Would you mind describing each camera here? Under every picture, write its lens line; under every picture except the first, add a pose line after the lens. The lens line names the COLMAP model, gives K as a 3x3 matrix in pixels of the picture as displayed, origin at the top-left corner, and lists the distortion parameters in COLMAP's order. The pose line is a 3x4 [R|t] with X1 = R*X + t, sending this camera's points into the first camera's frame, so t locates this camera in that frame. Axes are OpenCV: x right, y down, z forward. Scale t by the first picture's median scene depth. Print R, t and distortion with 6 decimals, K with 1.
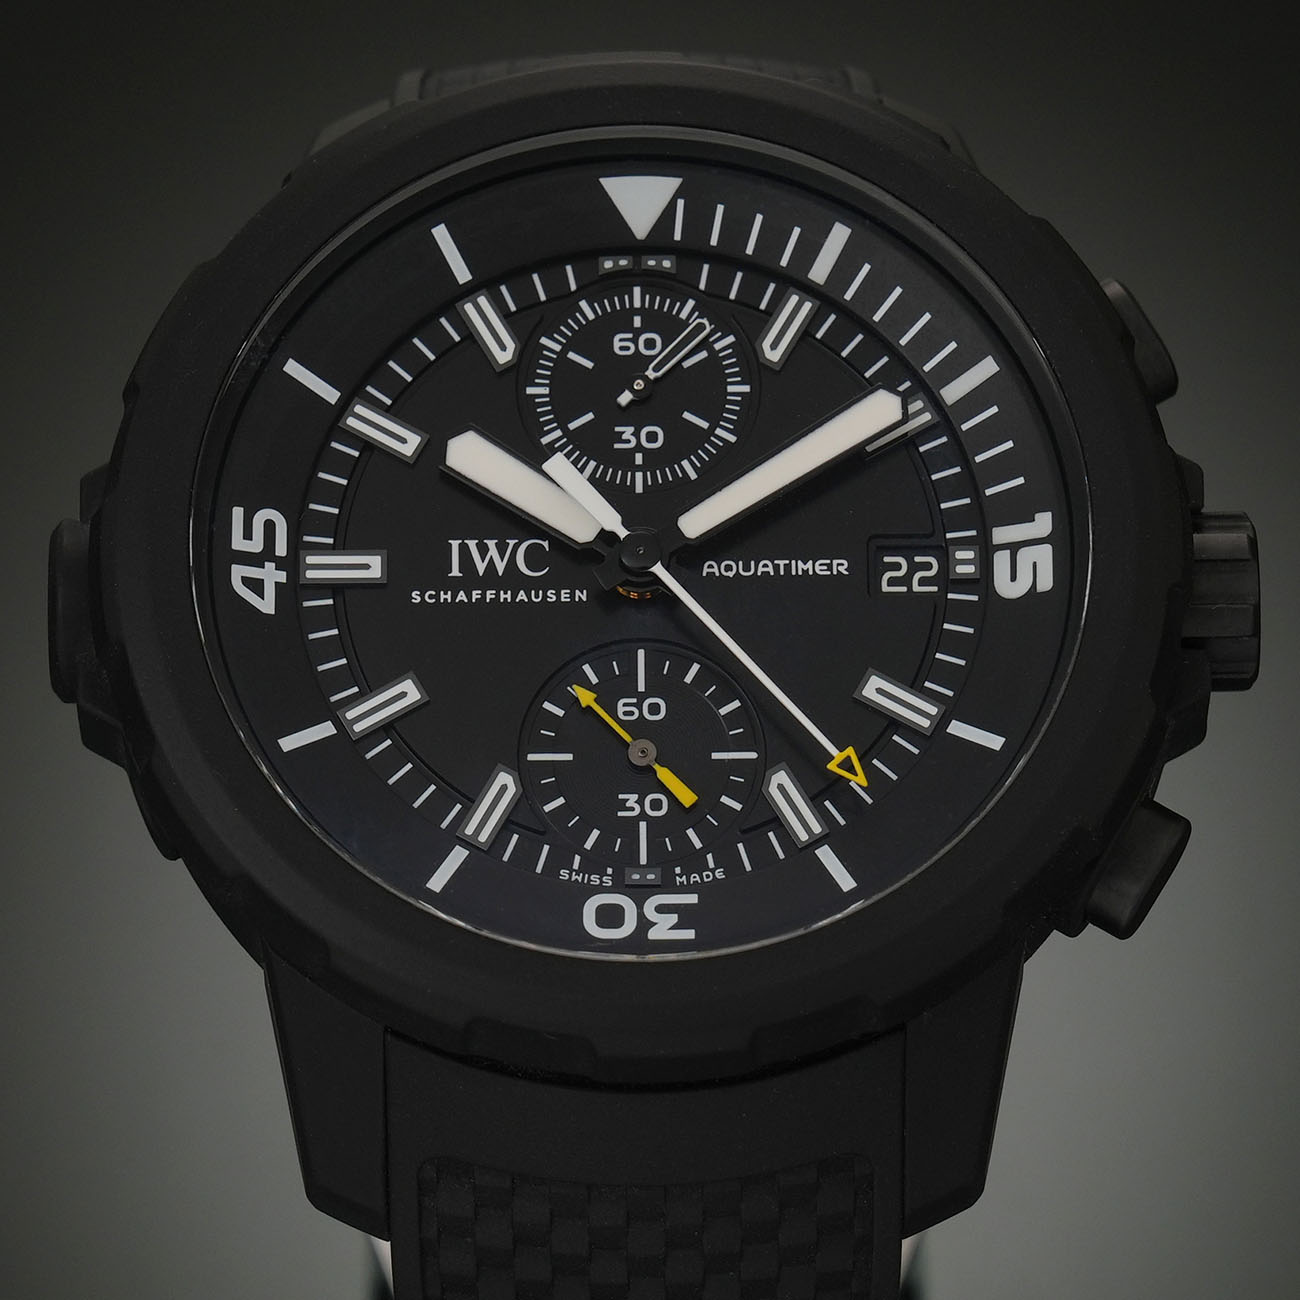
lens RADIAL K [[9367.1, 0, 650.0], [0, 9367.1, 650.0], [0, 0, 1]] dist [-0.266074, -10.051628]
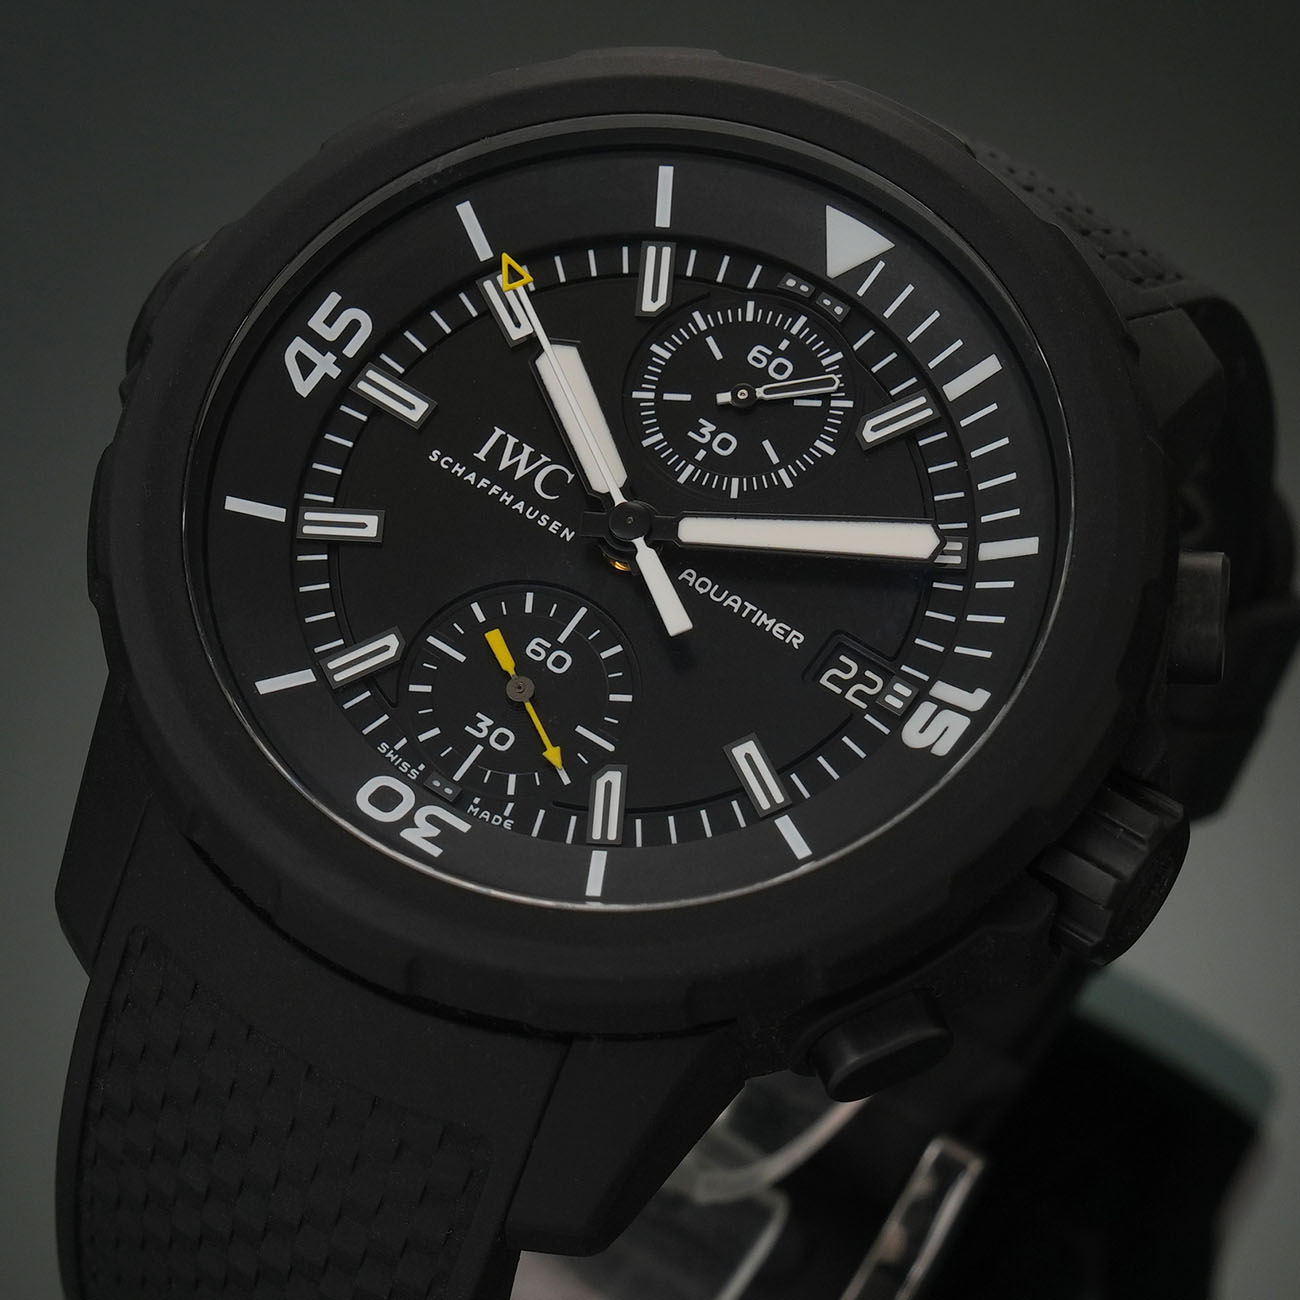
lens RADIAL K [[9367.1, 0, 650.0], [0, 9367.1, 650.0], [0, 0, 1]] dist [-0.266074, -10.051628]
pose [[0.813879, 0.496078, -0.302502, 0.311666], [-0.513927, 0.857511, 0.023531, -0.023471], [0.271072, 0.136313, 0.952858, 0.040506]]
